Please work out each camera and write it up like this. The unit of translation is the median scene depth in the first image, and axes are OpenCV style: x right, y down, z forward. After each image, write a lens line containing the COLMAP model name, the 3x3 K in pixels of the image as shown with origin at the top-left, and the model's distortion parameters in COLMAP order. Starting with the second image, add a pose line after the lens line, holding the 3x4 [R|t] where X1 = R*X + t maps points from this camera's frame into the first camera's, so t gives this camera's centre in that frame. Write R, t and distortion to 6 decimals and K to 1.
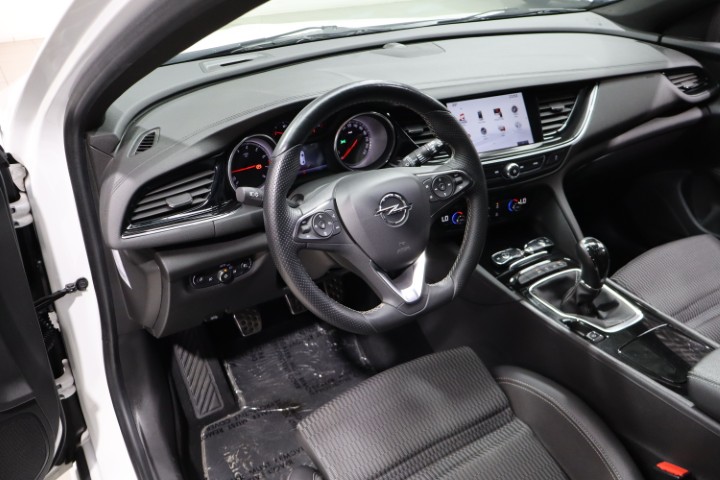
lens RADIAL K [[601.2, 0, 360.0], [0, 601.2, 240.0], [0, 0, 1]] dist [-0.000039, 0.004143]
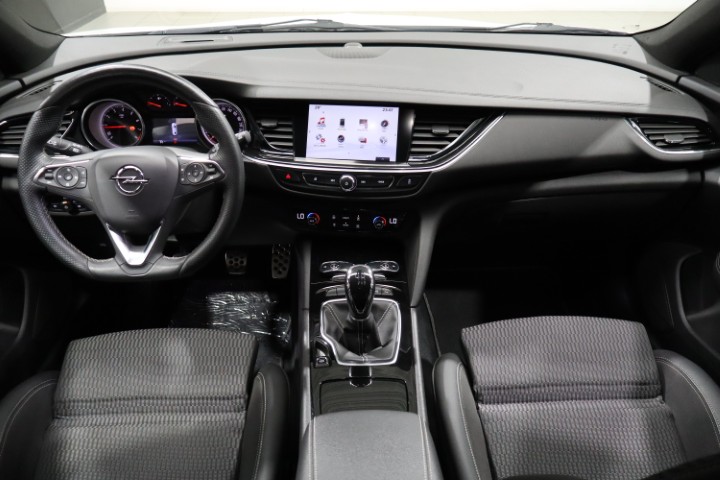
lens RADIAL K [[601.2, 0, 360.0], [0, 601.2, 240.0], [0, 0, 1]] dist [-0.000039, 0.004143]
pose [[0.858488, 0.264494, -0.439365, 0.701484], [-0.256759, 0.963306, 0.078214, -0.103792], [0.443930, 0.045665, 0.894897, 0.130549]]
